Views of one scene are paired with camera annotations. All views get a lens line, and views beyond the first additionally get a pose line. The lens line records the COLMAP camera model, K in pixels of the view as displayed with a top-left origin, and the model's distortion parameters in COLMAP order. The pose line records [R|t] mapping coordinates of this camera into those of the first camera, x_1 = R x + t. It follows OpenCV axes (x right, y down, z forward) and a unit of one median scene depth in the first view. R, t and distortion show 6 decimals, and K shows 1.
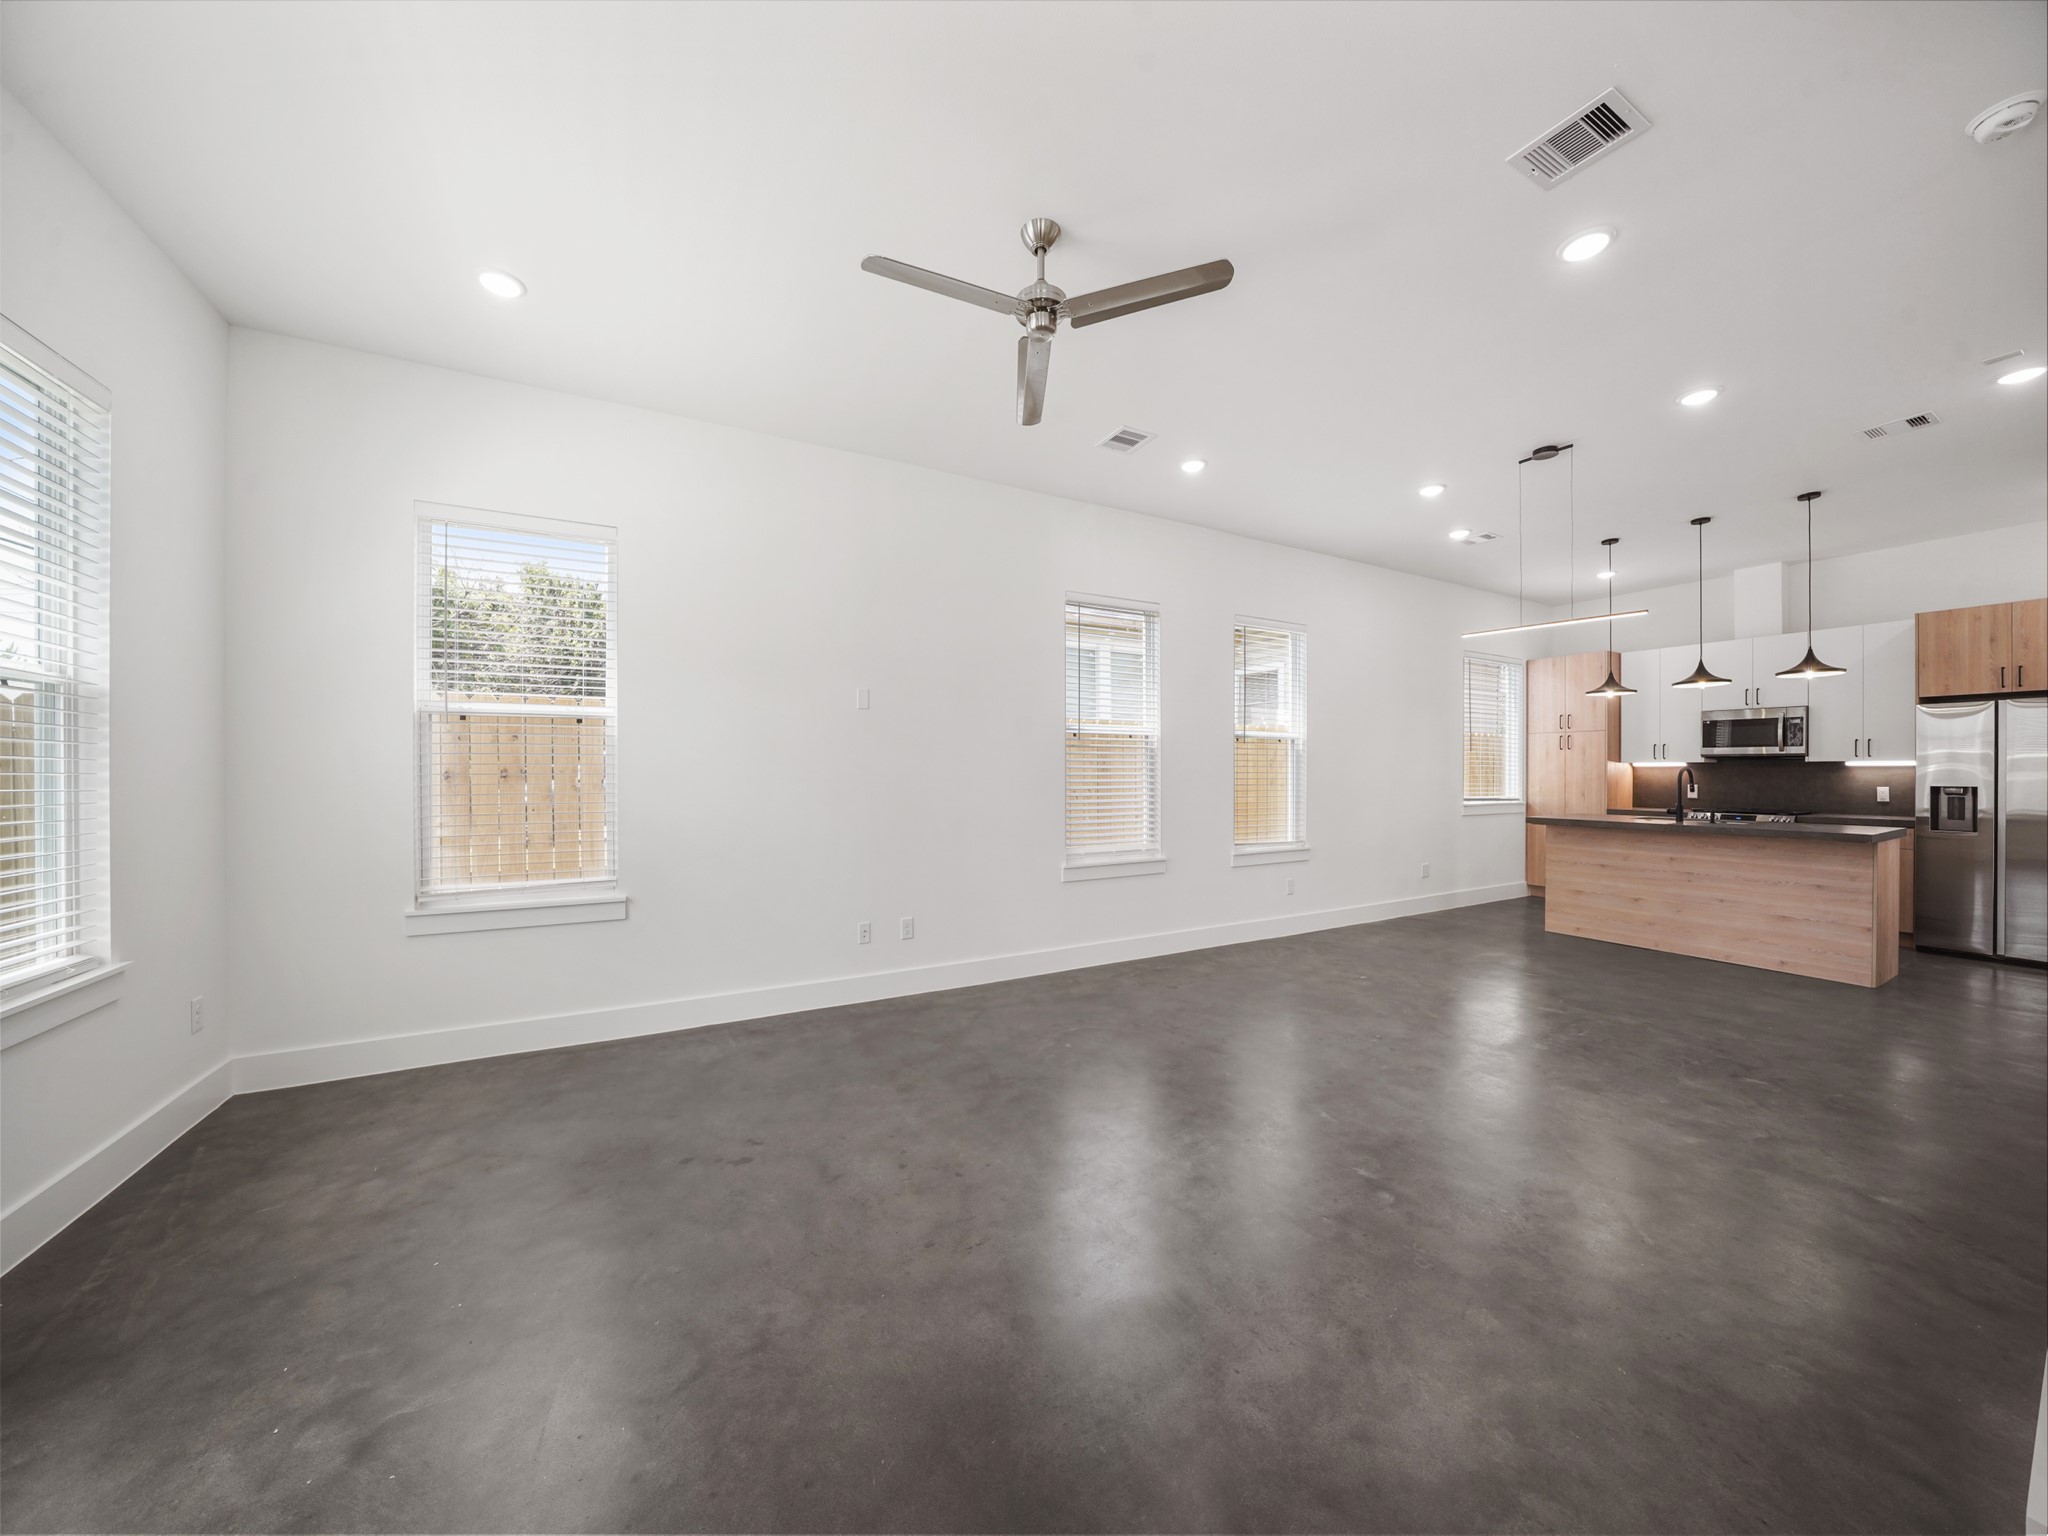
lens RADIAL K [[717.2, 0, 1030.5], [0, 717.2, 772.7], [0, 0, 1]] dist [-0.023549, 0.000064]
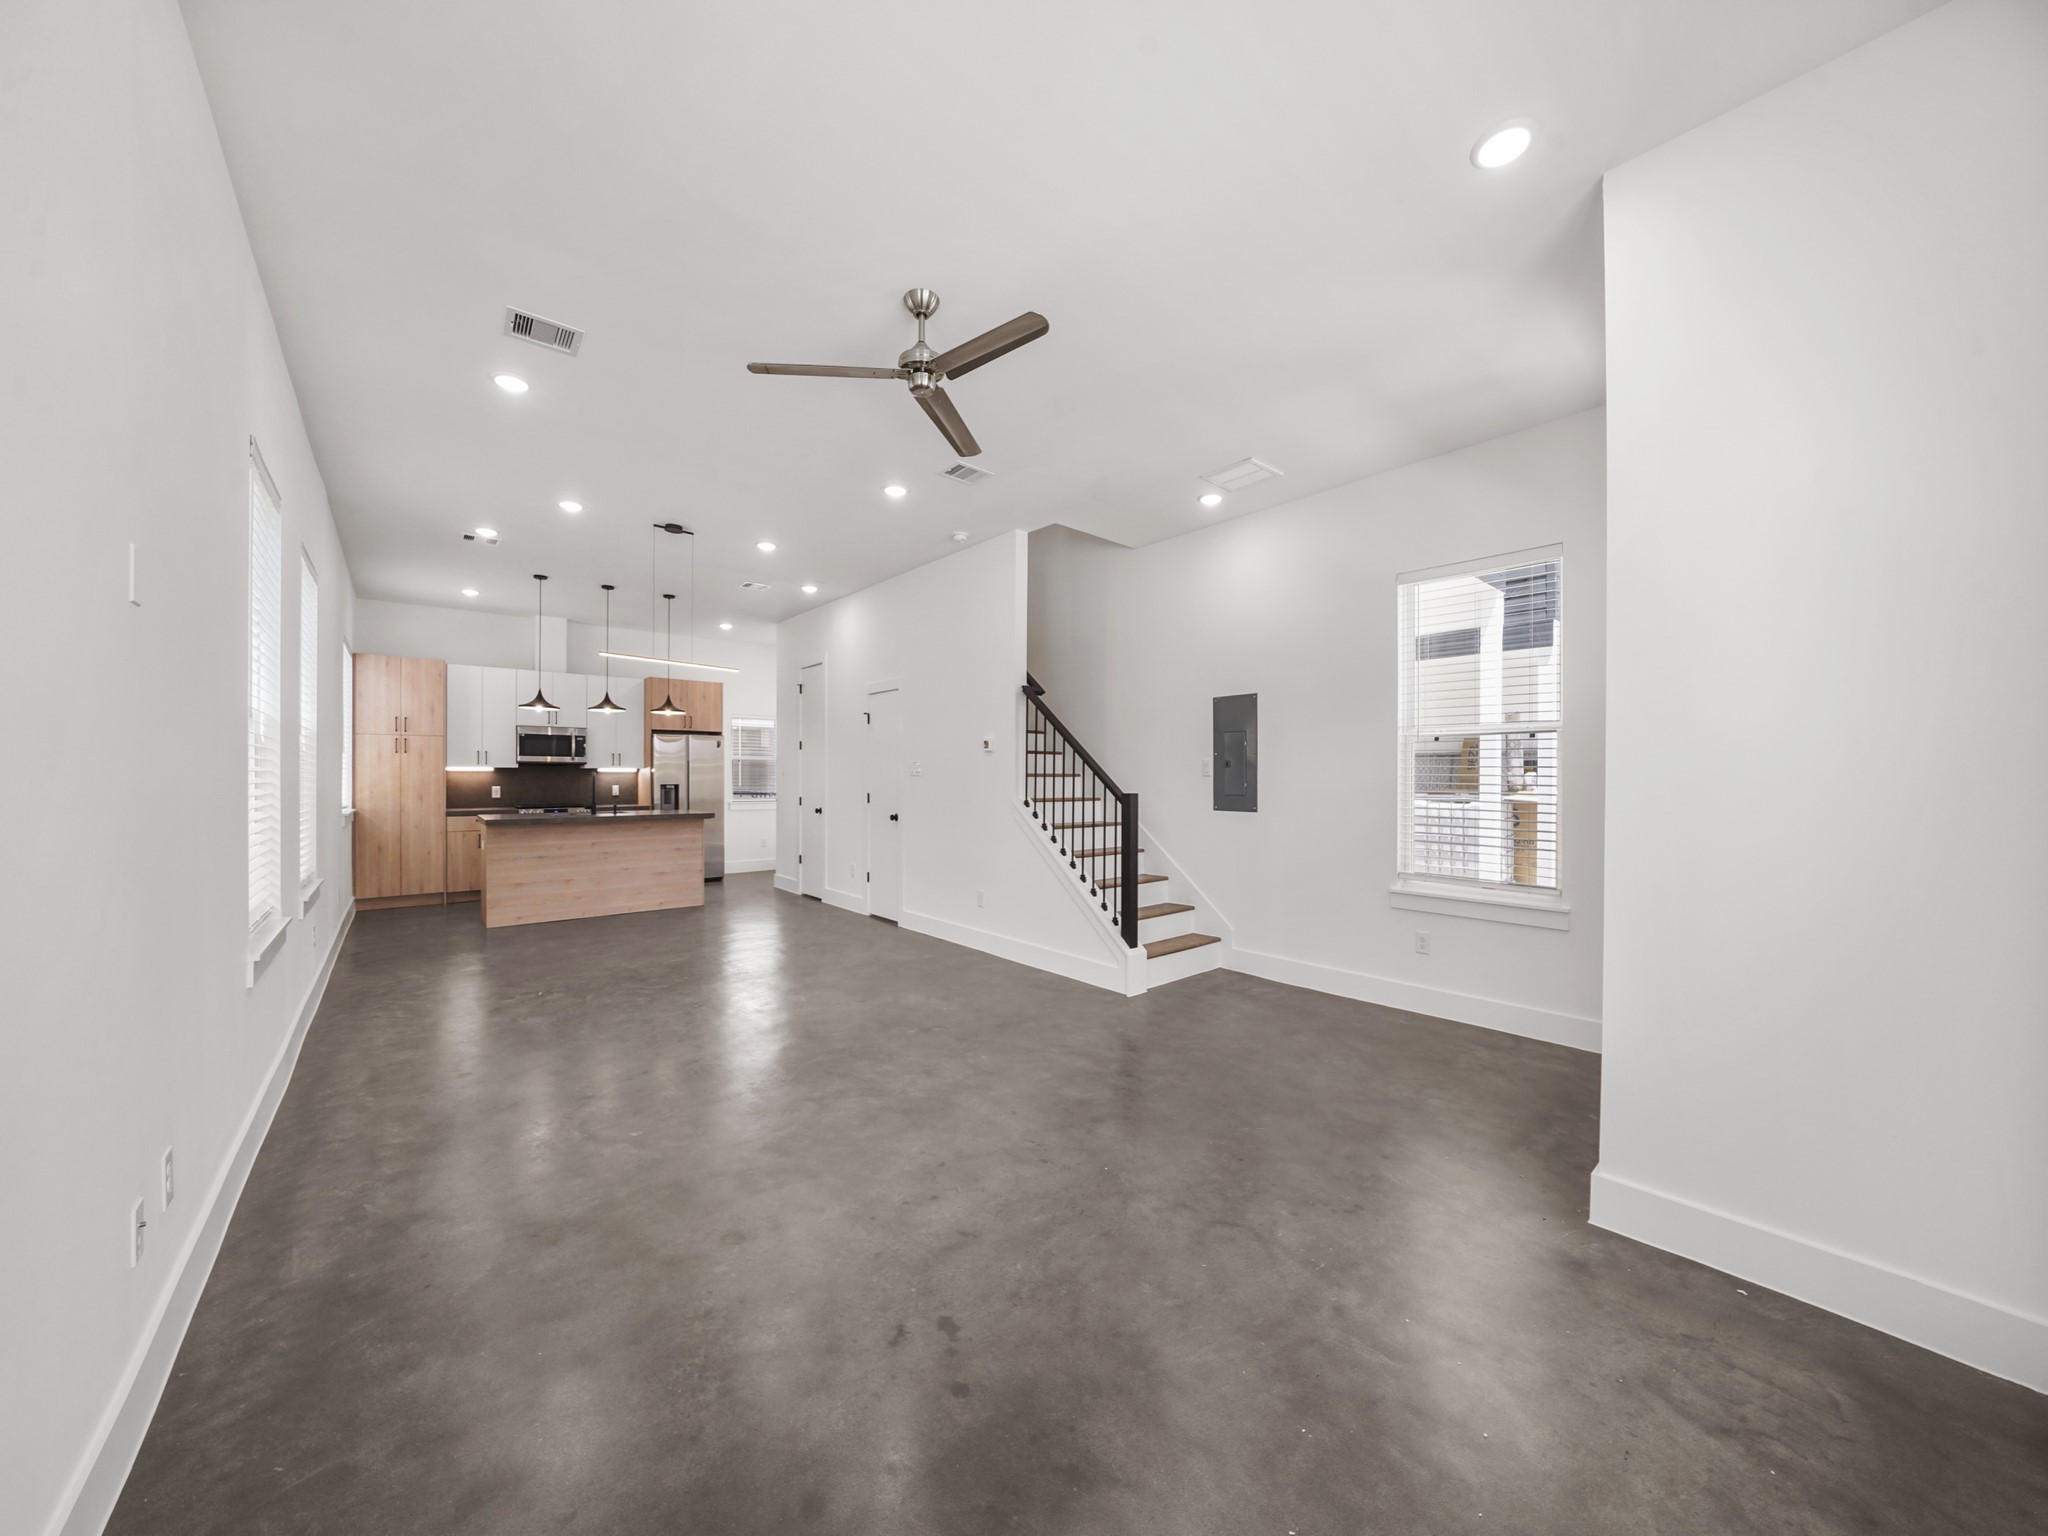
lens RADIAL K [[717.2, 0, 1030.5], [0, 717.2, 772.7], [0, 0, 1]] dist [-0.023549, 0.000064]
pose [[-0.225535, 0.002877, 0.974231, -0.520487], [0.000412, 0.999996, -0.002858, -0.002816], [-0.974235, -0.000243, -0.225535, 0.502742]]
